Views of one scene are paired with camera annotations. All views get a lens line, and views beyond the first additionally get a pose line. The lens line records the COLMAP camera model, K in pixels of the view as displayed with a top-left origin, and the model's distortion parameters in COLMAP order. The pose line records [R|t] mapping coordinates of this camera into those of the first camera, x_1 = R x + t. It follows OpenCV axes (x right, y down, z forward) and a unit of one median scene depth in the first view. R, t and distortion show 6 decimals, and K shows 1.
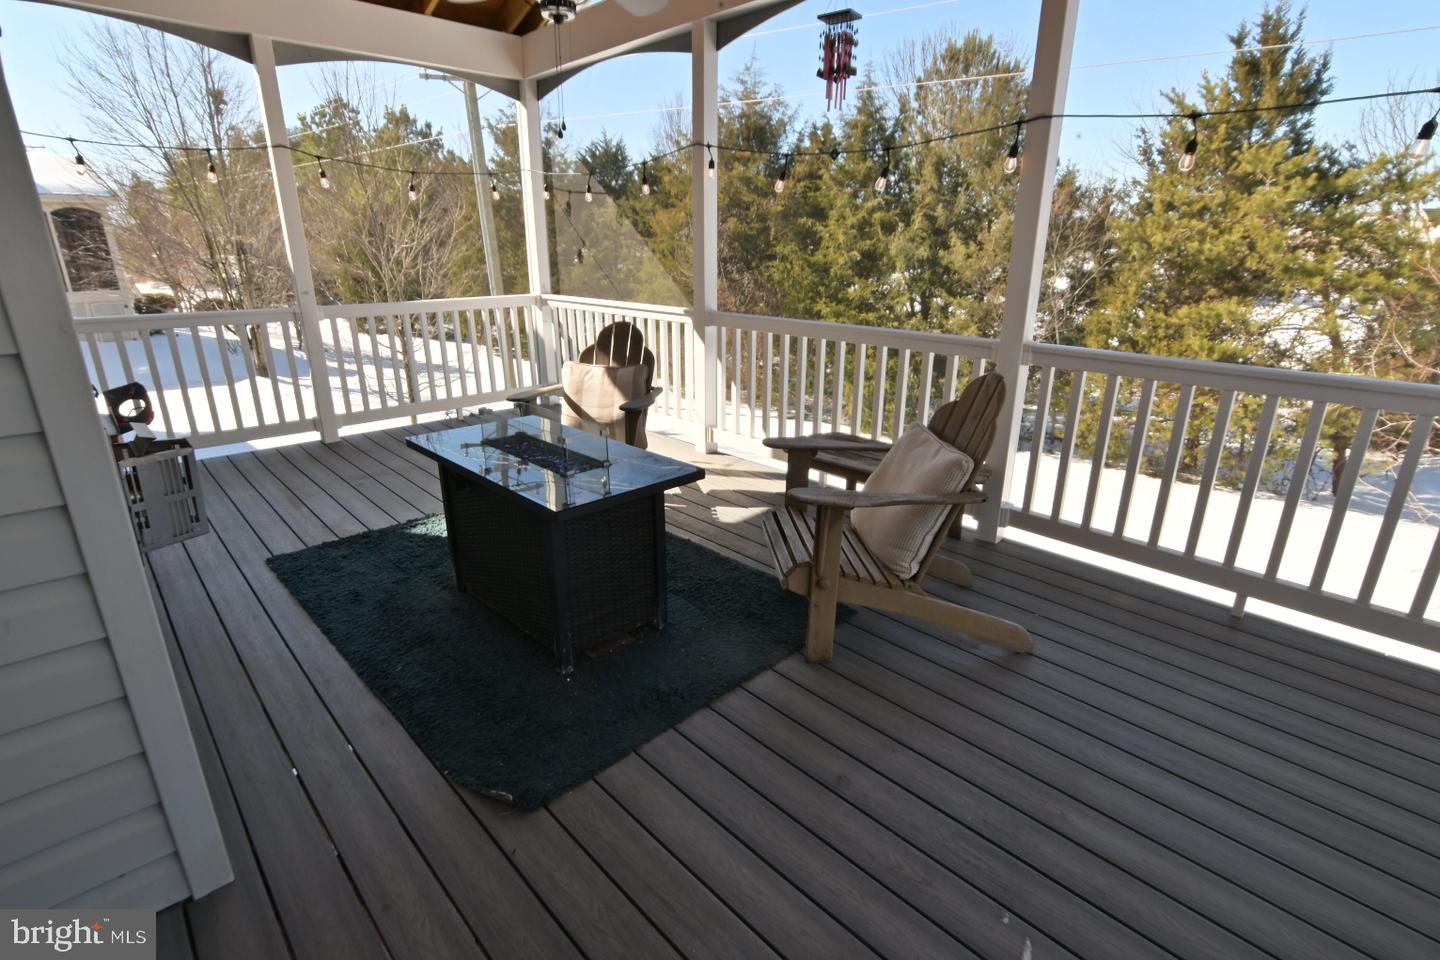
lens RADIAL K [[699.7, 0, 715.3], [0, 699.7, 489.3], [0, 0, 1]] dist [-0.024930, 0.005744]
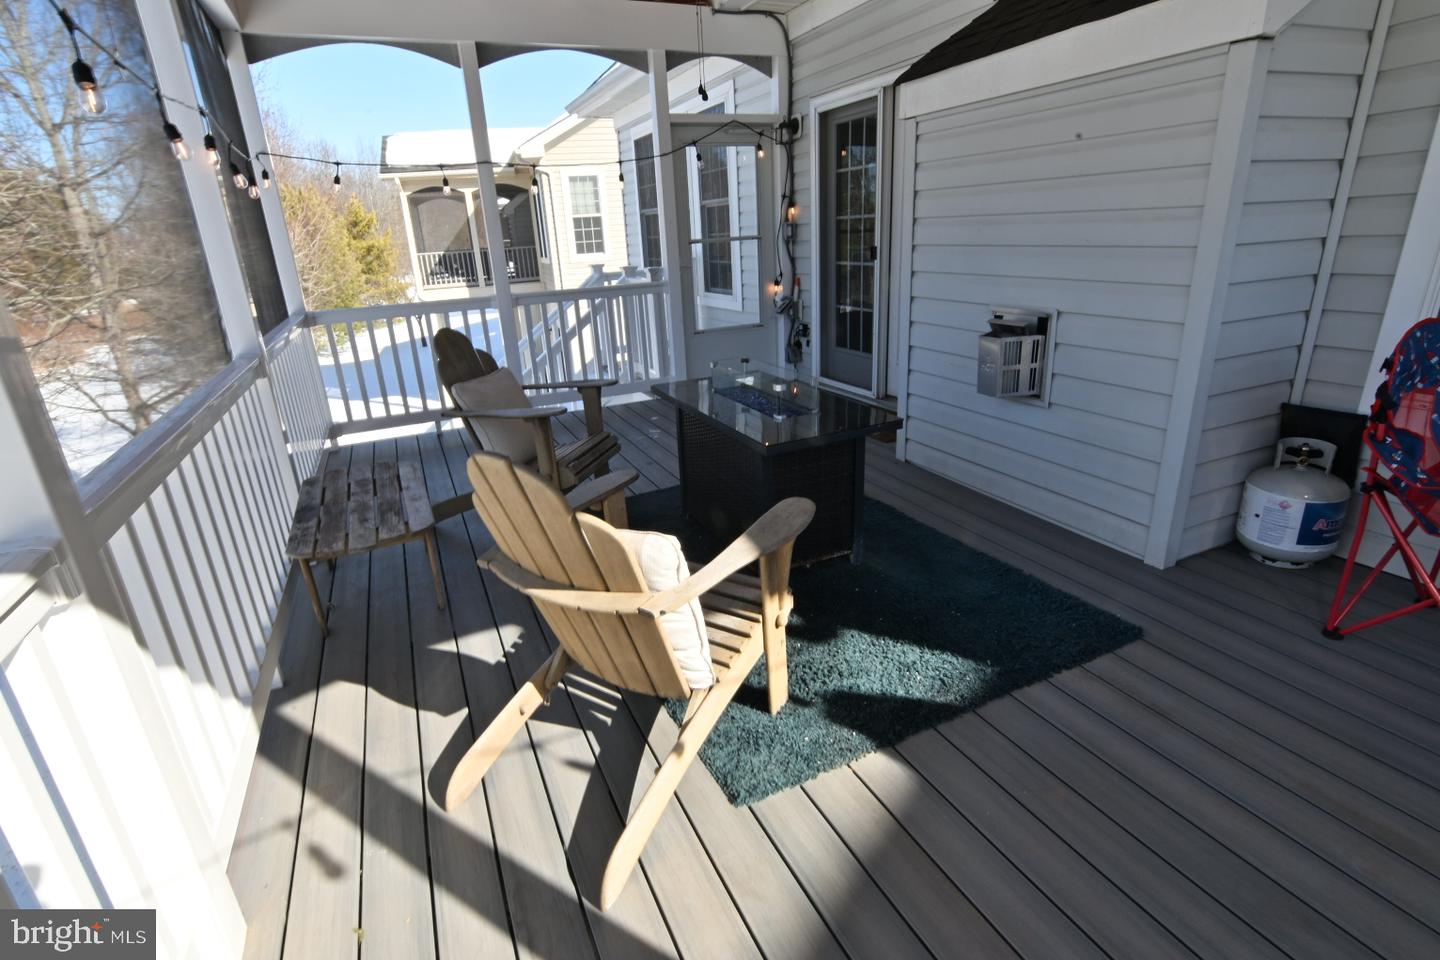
lens RADIAL K [[699.7, 0, 715.3], [0, 699.7, 489.3], [0, 0, 1]] dist [-0.024930, 0.005744]
pose [[-0.946491, -0.069631, 0.315128, -0.307572], [0.151581, 0.766124, 0.624561, -0.373425], [-0.284916, 0.638909, -0.714575, 1.078176]]
